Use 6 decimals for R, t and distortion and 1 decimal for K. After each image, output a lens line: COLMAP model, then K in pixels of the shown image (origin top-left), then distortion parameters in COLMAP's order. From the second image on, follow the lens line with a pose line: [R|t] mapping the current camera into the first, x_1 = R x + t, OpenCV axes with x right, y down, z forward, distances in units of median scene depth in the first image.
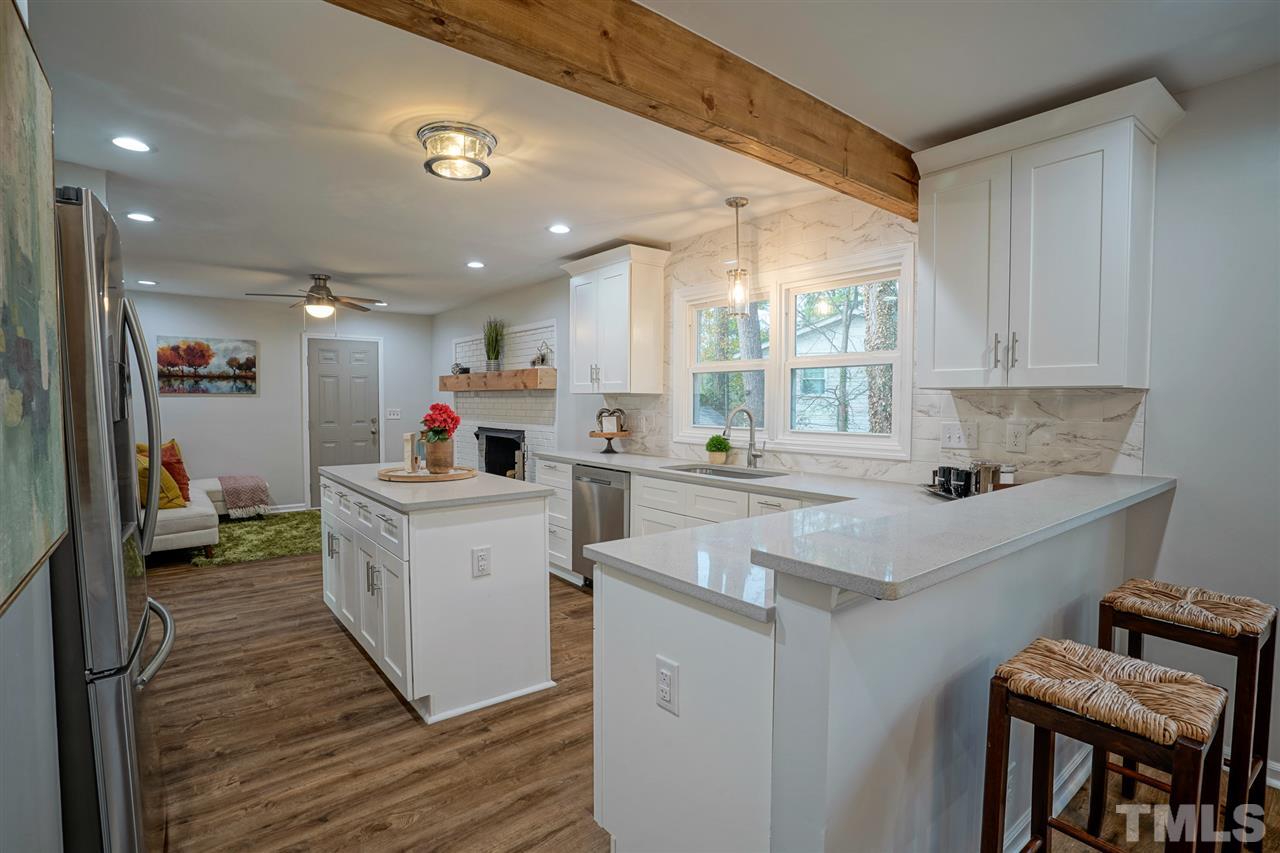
lens RADIAL K [[617.7, 0, 634.1], [0, 617.7, 427.7], [0, 0, 1]] dist [-0.053386, 0.017035]
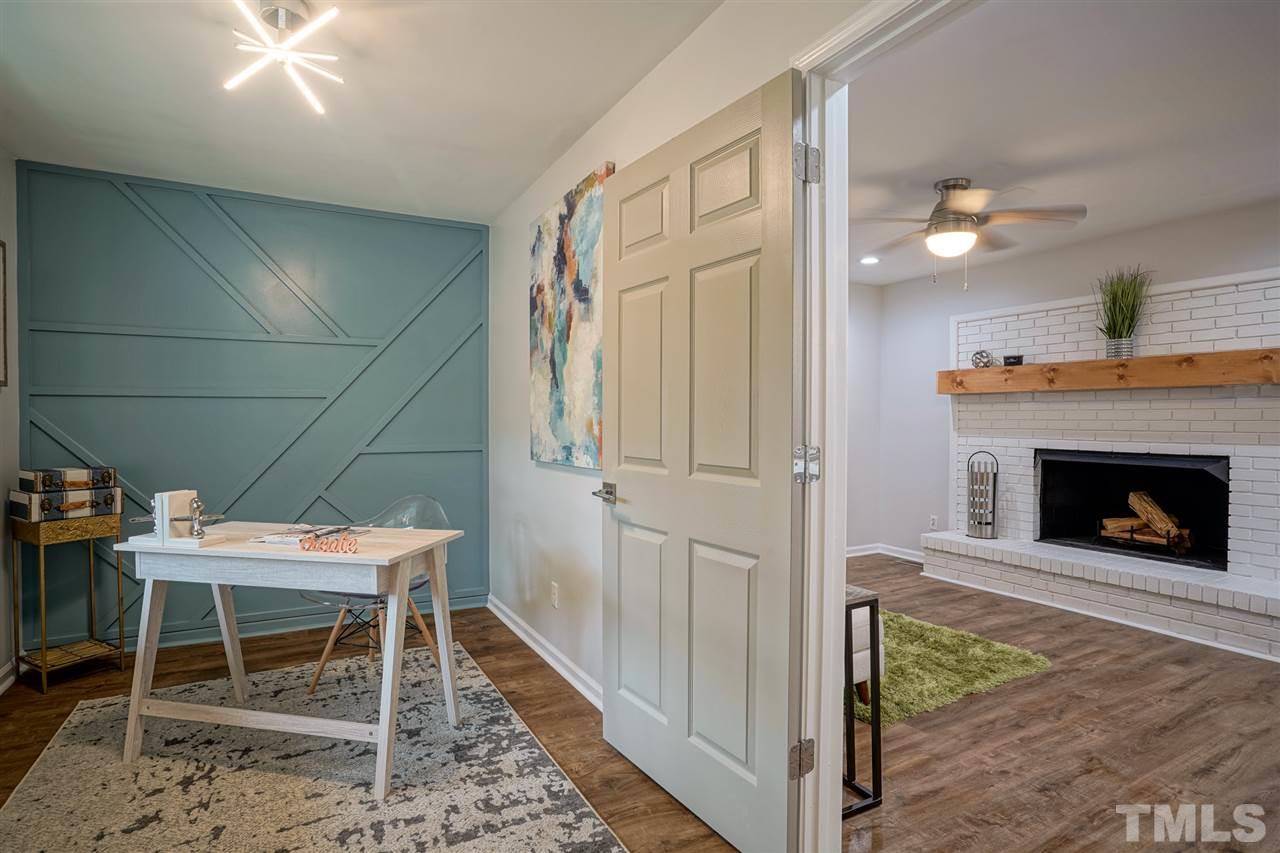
lens RADIAL K [[617.7, 0, 634.1], [0, 617.7, 427.7], [0, 0, 1]] dist [-0.053386, 0.017035]
pose [[0.987647, 0.001743, -0.156683, -0.591638], [-0.006240, 0.999582, -0.028213, -0.003342], [0.156568, 0.028842, 0.987246, 0.340743]]
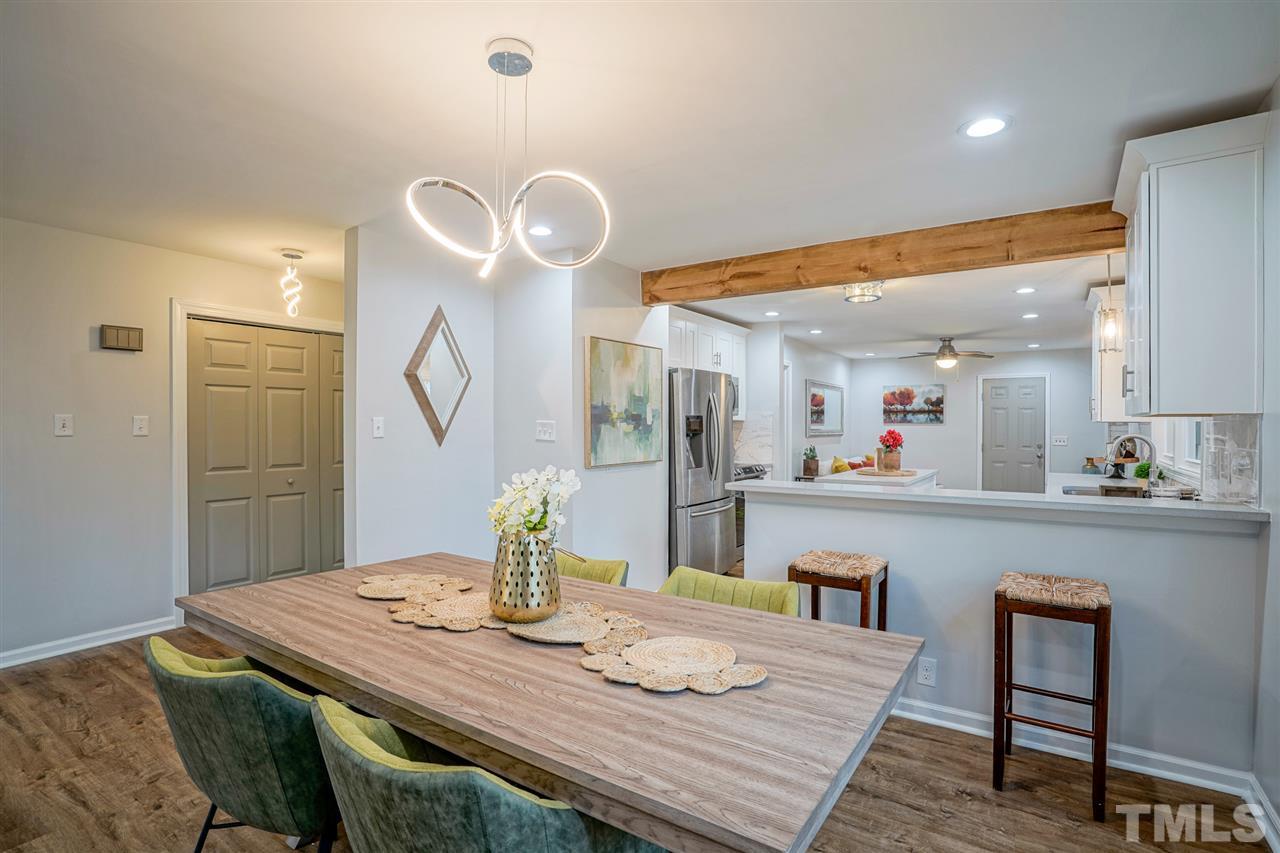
lens RADIAL K [[617.7, 0, 634.1], [0, 617.7, 427.7], [0, 0, 1]] dist [-0.053386, 0.017035]
pose [[0.288193, 0.000149, -0.957572, 0.511264], [-0.045201, 0.998887, -0.013449, 0.004102], [0.956505, 0.047159, 0.287879, -0.060096]]
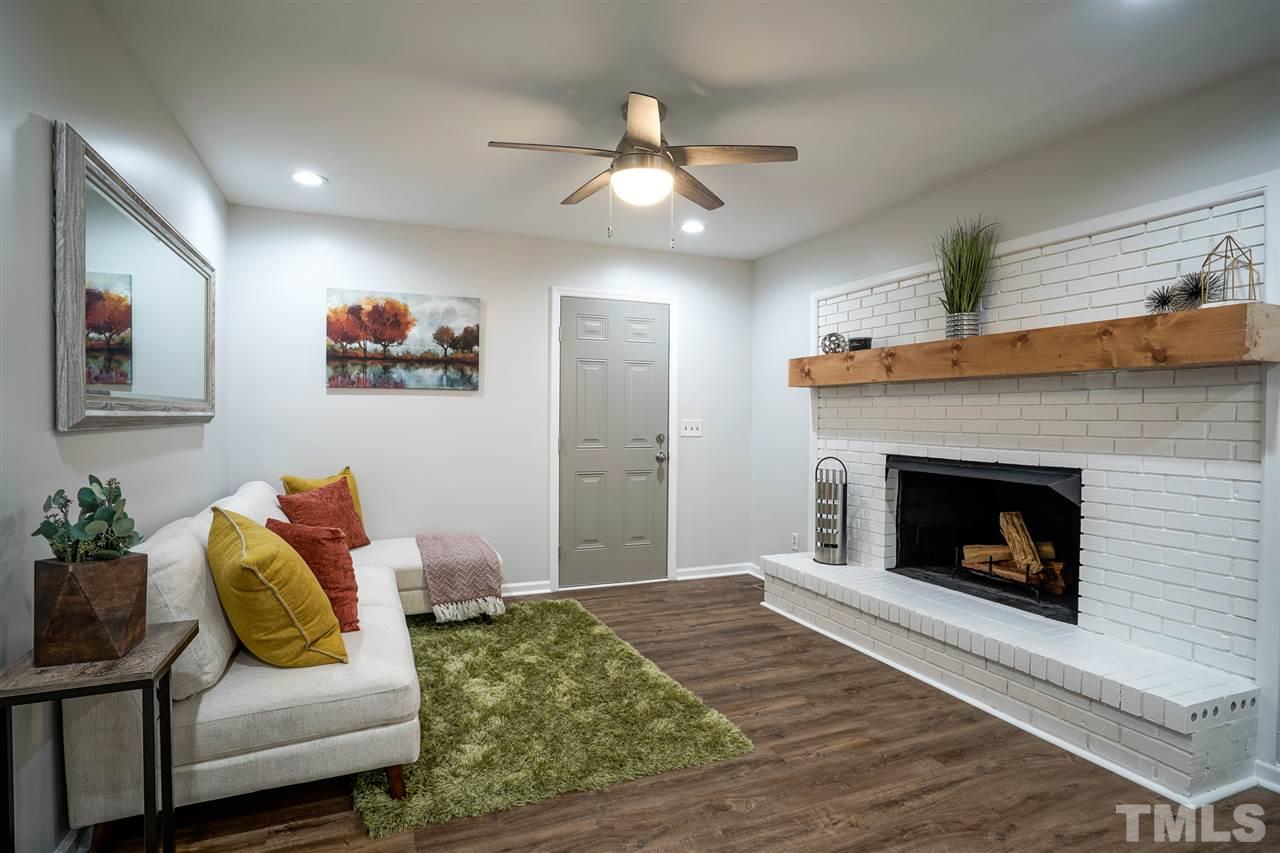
lens RADIAL K [[624.2, 0, 643.0], [0, 624.2, 427.4], [0, 0, 1]] dist [-0.054121, 0.021029]
pose [[0.969918, 0.009667, -0.243239, -0.341003], [-0.016095, 0.999571, -0.024455, -0.008957], [0.242898, 0.027634, 0.969658, 0.484920]]
